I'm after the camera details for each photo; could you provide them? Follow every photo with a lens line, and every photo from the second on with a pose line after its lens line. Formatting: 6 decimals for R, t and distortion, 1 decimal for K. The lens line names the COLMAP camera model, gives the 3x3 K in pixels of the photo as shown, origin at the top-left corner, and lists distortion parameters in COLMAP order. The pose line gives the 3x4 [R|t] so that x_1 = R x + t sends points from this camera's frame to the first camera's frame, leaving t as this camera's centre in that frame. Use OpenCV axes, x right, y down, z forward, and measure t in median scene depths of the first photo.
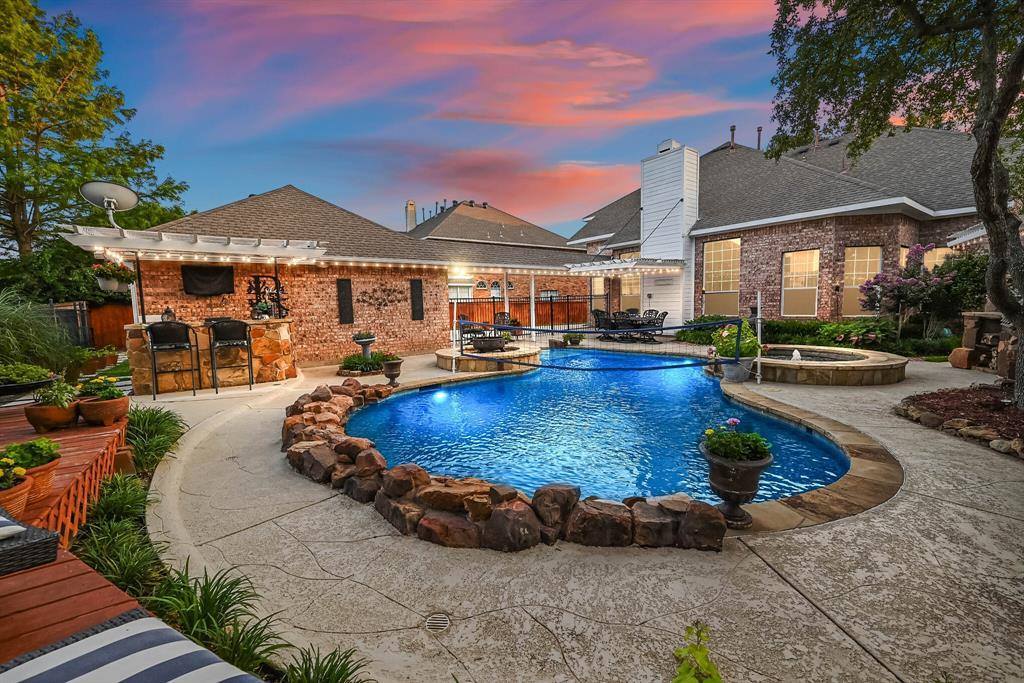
lens RADIAL K [[410.2, 0, 514.8], [0, 410.2, 340.1], [0, 0, 1]] dist [0.002471, 0.000592]
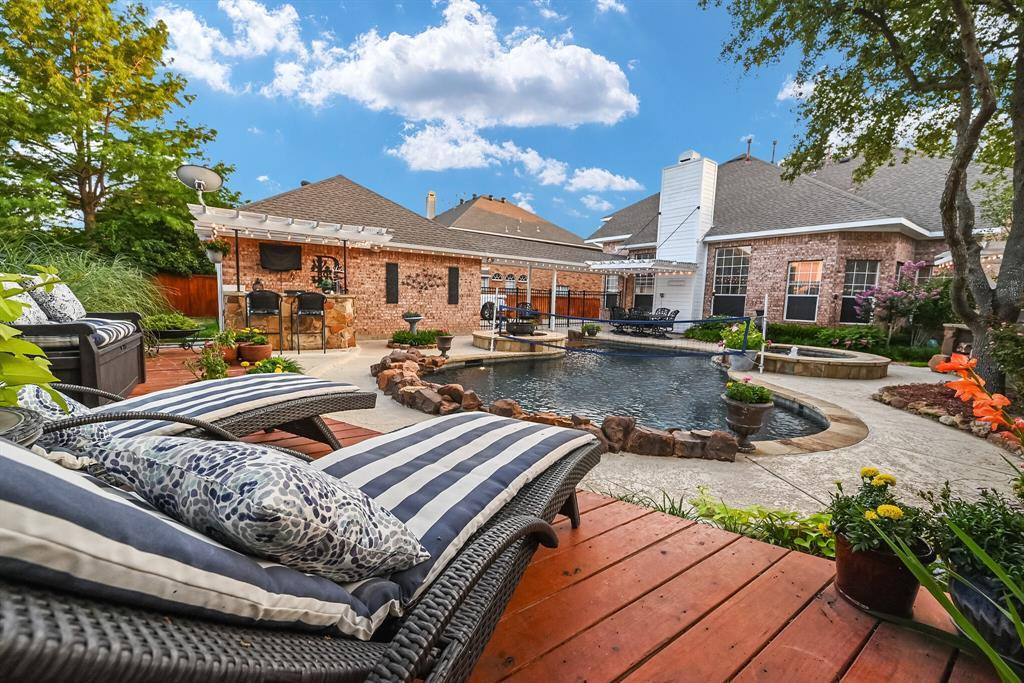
lens RADIAL K [[407.1, 0, 513.7], [0, 407.1, 340.8], [0, 0, 1]] dist [-0.000602, -0.000107]
pose [[0.998299, 0.058005, -0.005812, -0.072967], [-0.057899, 0.998178, 0.016975, 0.025015], [0.006786, -0.016609, 0.999839, -0.109889]]
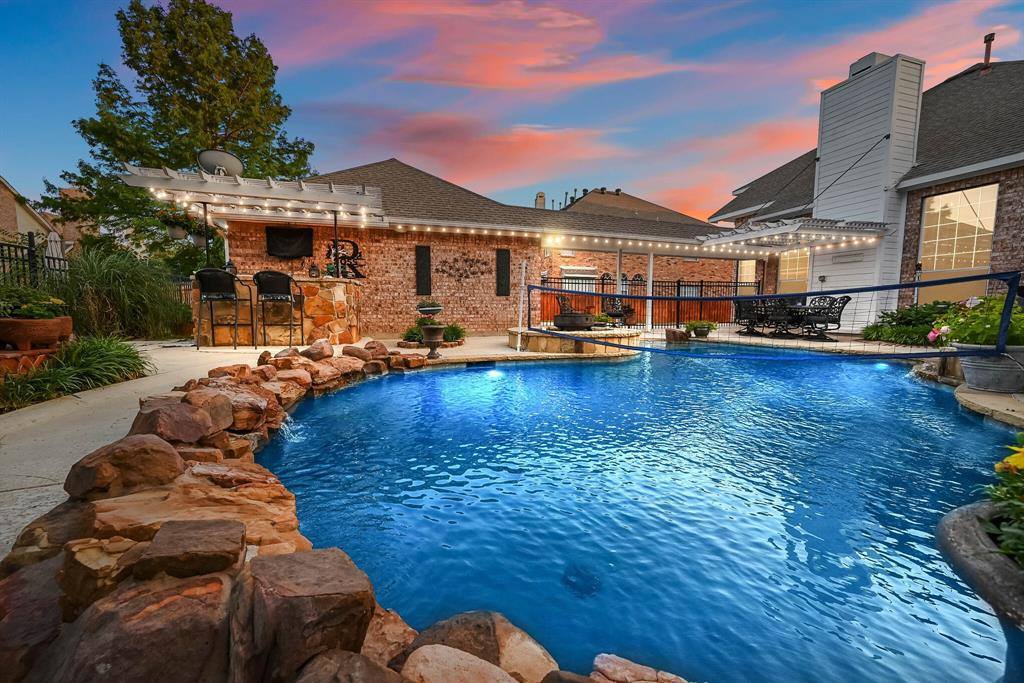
lens RADIAL K [[412.5, 0, 512.0], [0, 412.5, 341.5], [0, 0, 1]] dist [0.006096, 0.000379]
pose [[0.943346, 0.056369, -0.326989, 0.088858], [-0.058215, 0.998295, 0.004145, 0.051052], [0.326665, 0.015126, 0.945019, 0.207219]]
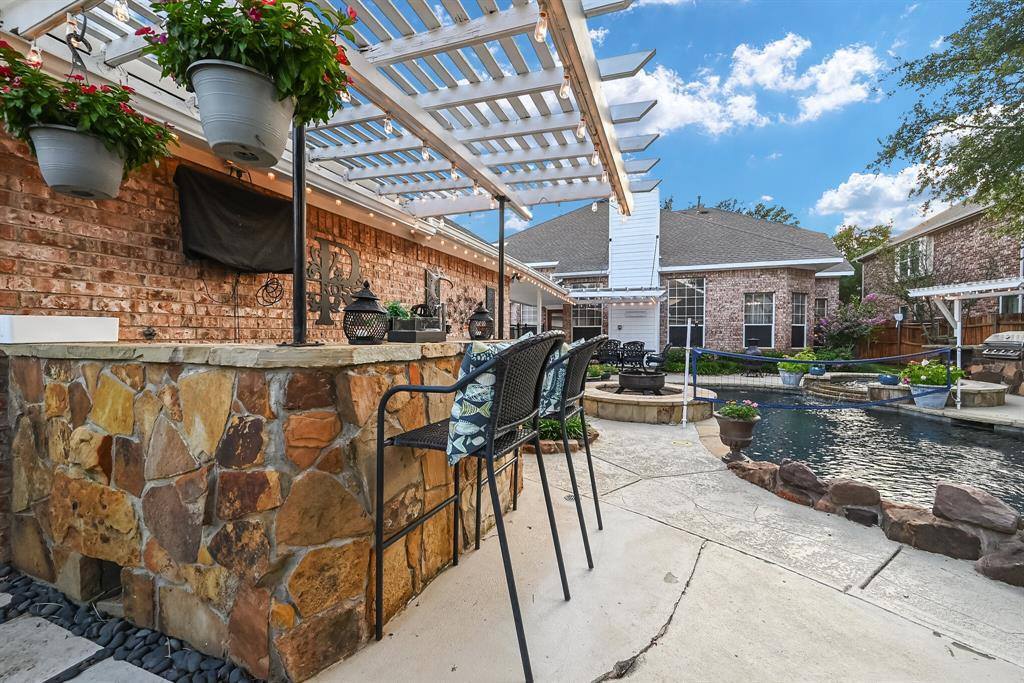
lens RADIAL K [[407.1, 0, 513.7], [0, 407.1, 340.8], [0, 0, 1]] dist [-0.000602, -0.000107]
pose [[0.838585, 0.018677, 0.544450, -0.651868], [0.027321, 0.996713, -0.076273, -0.014316], [-0.544085, 0.078836, 0.835318, 0.519904]]
